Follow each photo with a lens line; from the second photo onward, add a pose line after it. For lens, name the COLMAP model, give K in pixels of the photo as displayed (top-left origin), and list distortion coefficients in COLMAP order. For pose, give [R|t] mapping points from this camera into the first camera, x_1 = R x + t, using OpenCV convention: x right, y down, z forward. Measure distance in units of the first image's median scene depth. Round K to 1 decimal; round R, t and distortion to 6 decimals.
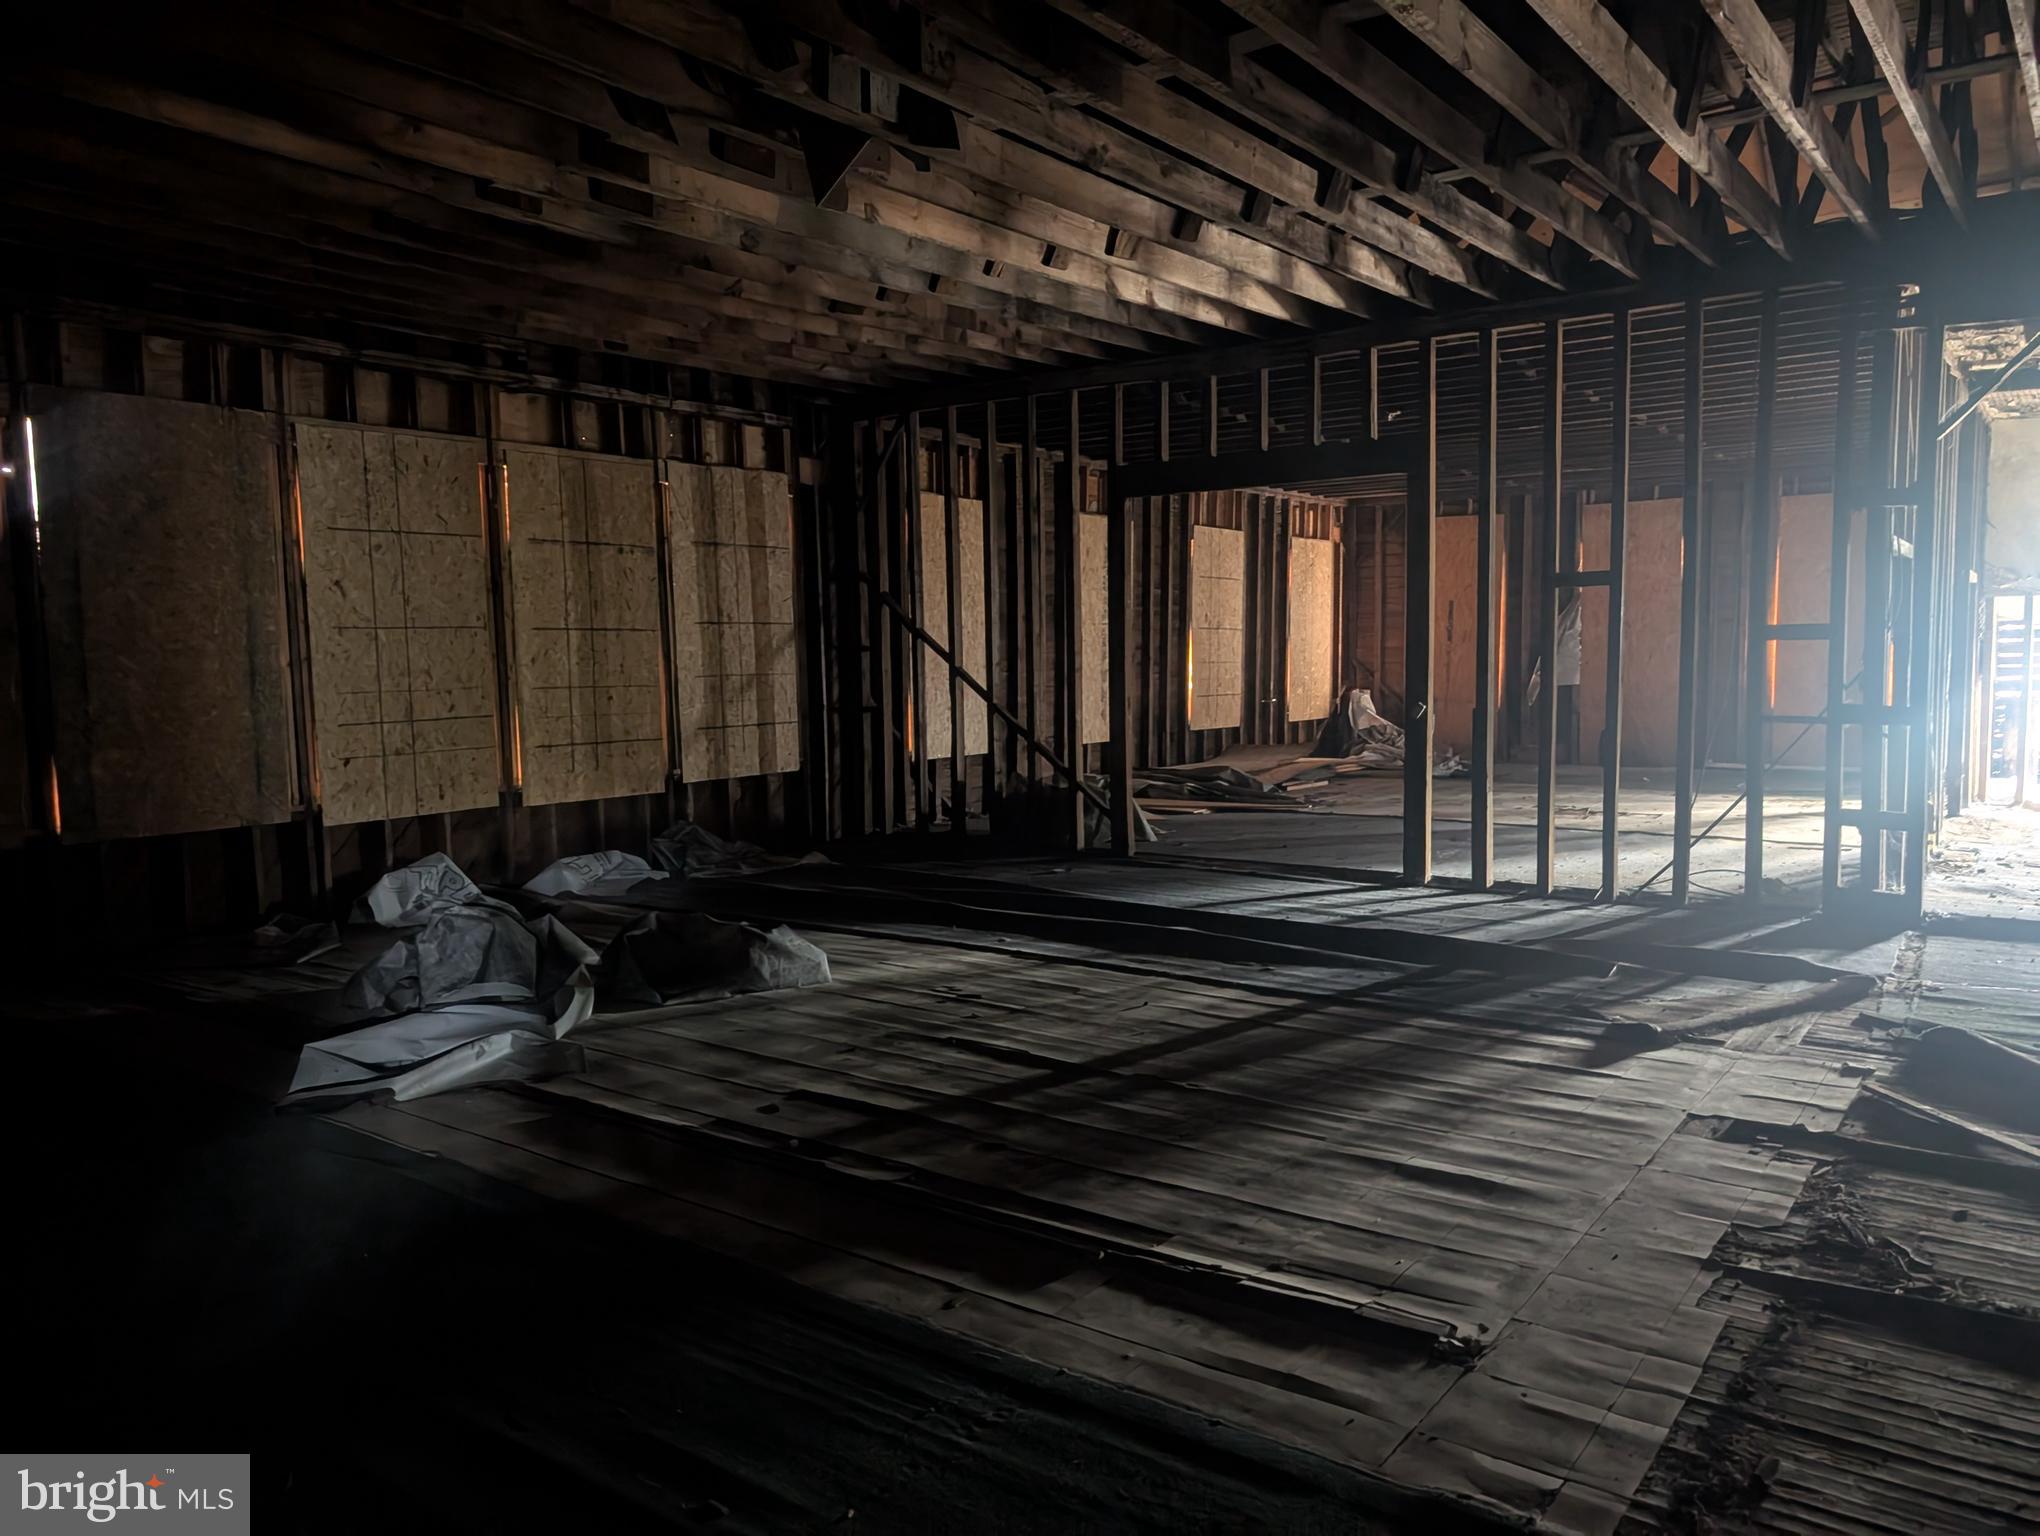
lens RADIAL K [[1462.7, 0, 1036.4], [0, 1462.7, 773.3], [0, 0, 1]] dist [0.031712, -0.023139]
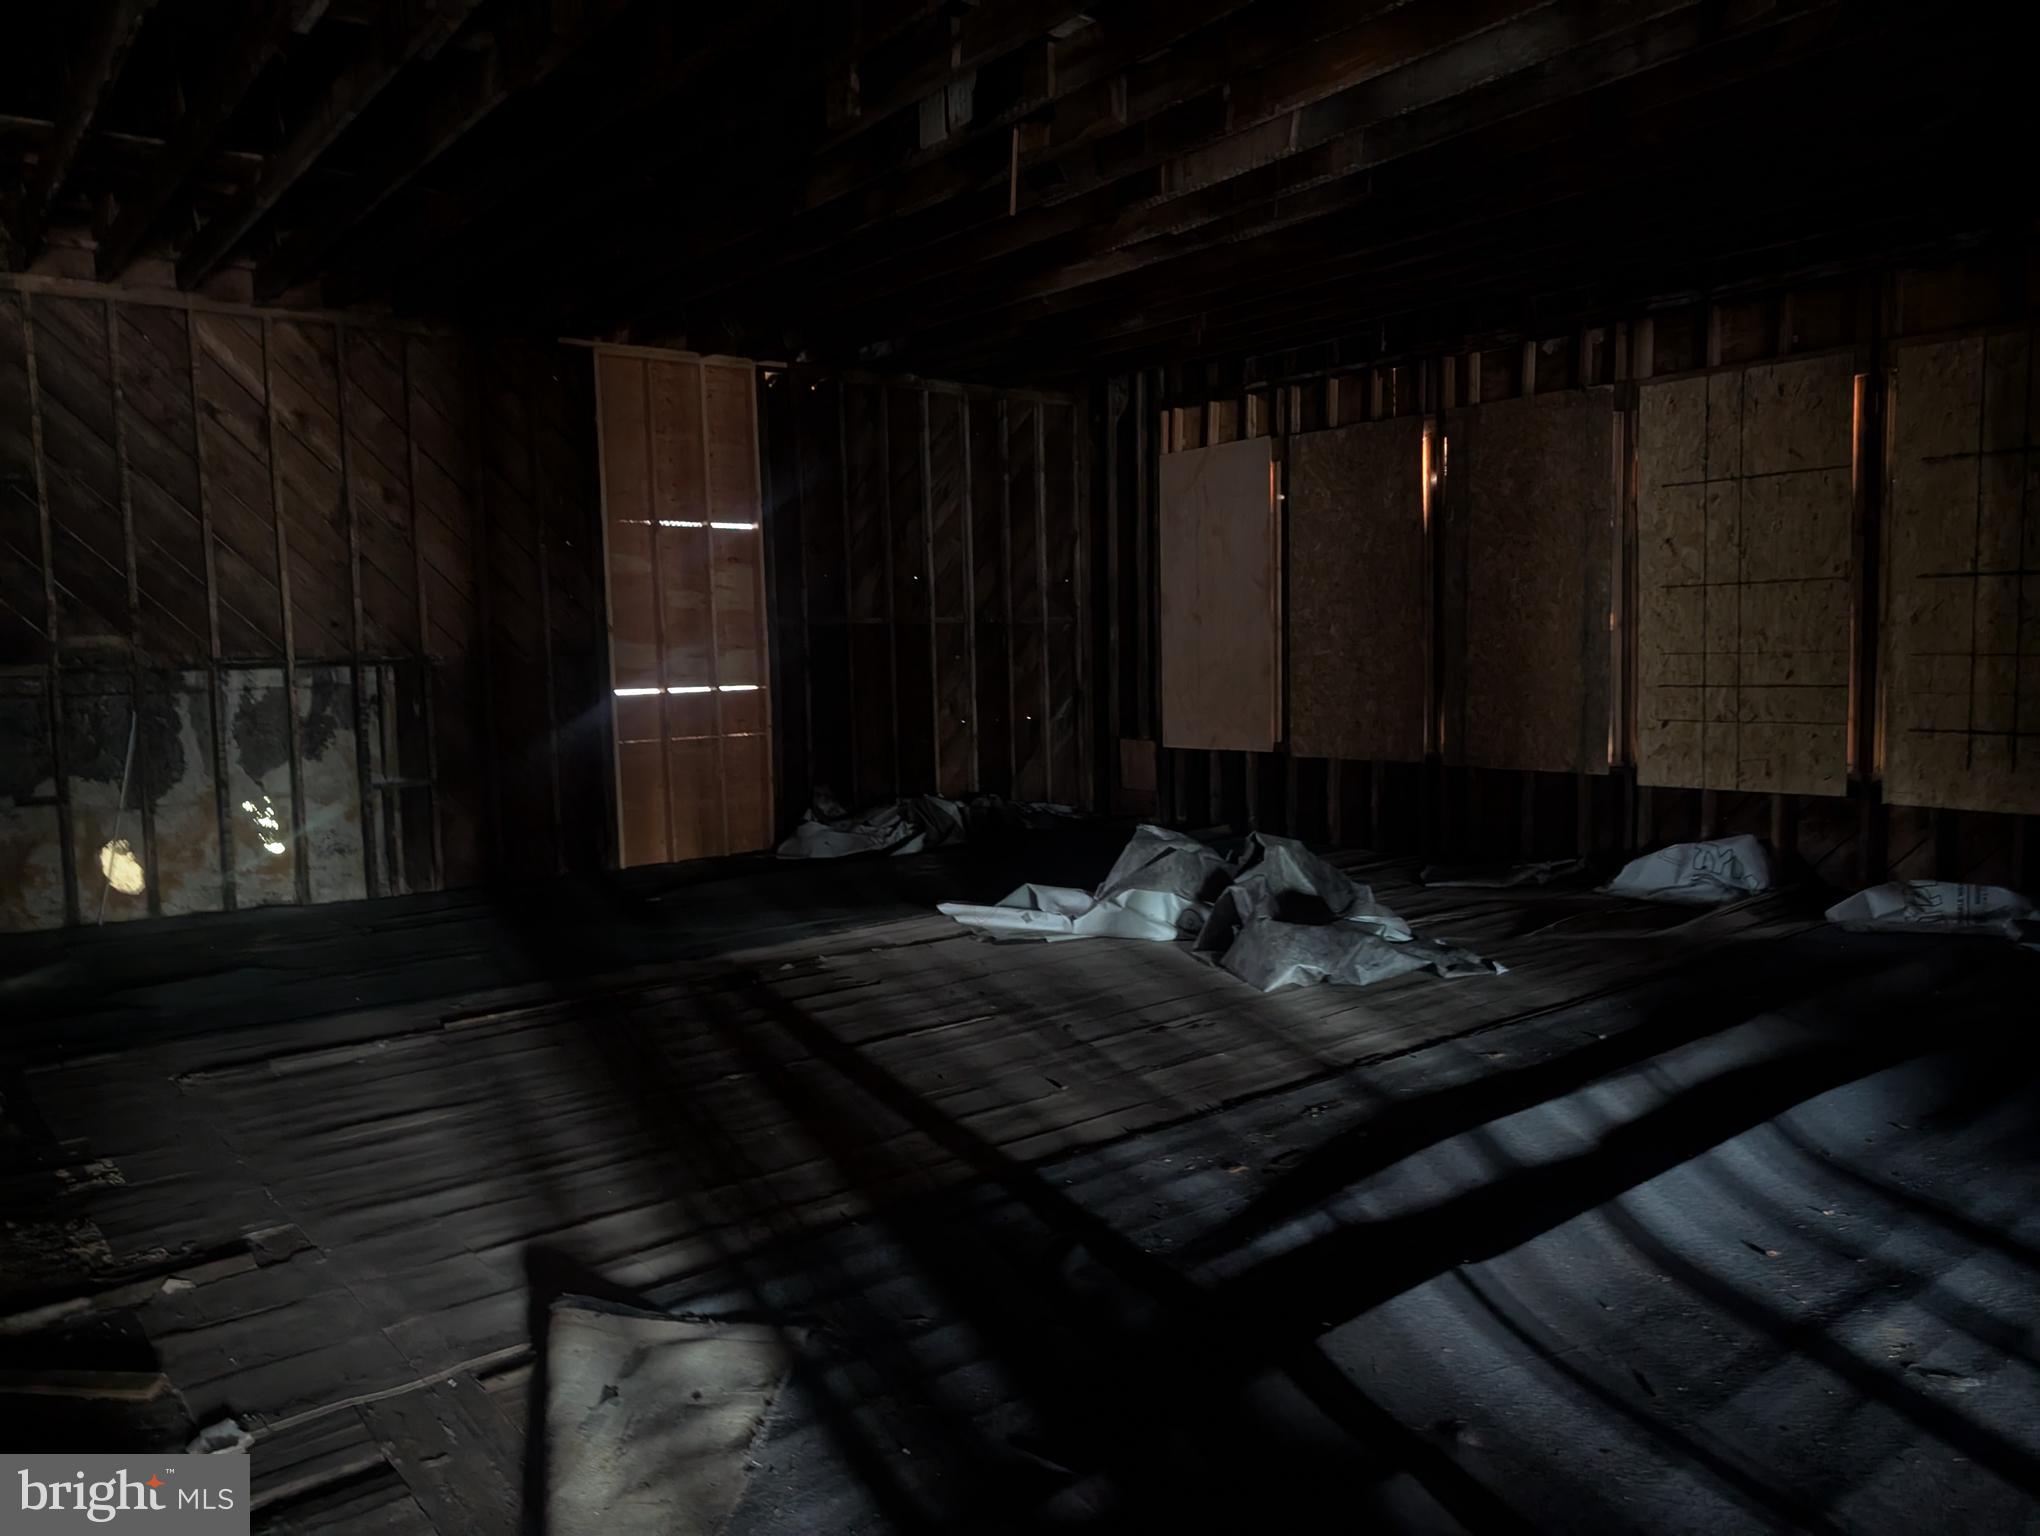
lens RADIAL K [[1462.7, 0, 1035.5], [0, 1462.7, 770.0], [0, 0, 1]] dist [0.031712, -0.023139]
pose [[-0.249980, 0.107618, -0.962252, 0.611139], [-0.055396, 0.990586, 0.125179, -0.080316], [0.966665, 0.084597, -0.241665, 0.872701]]
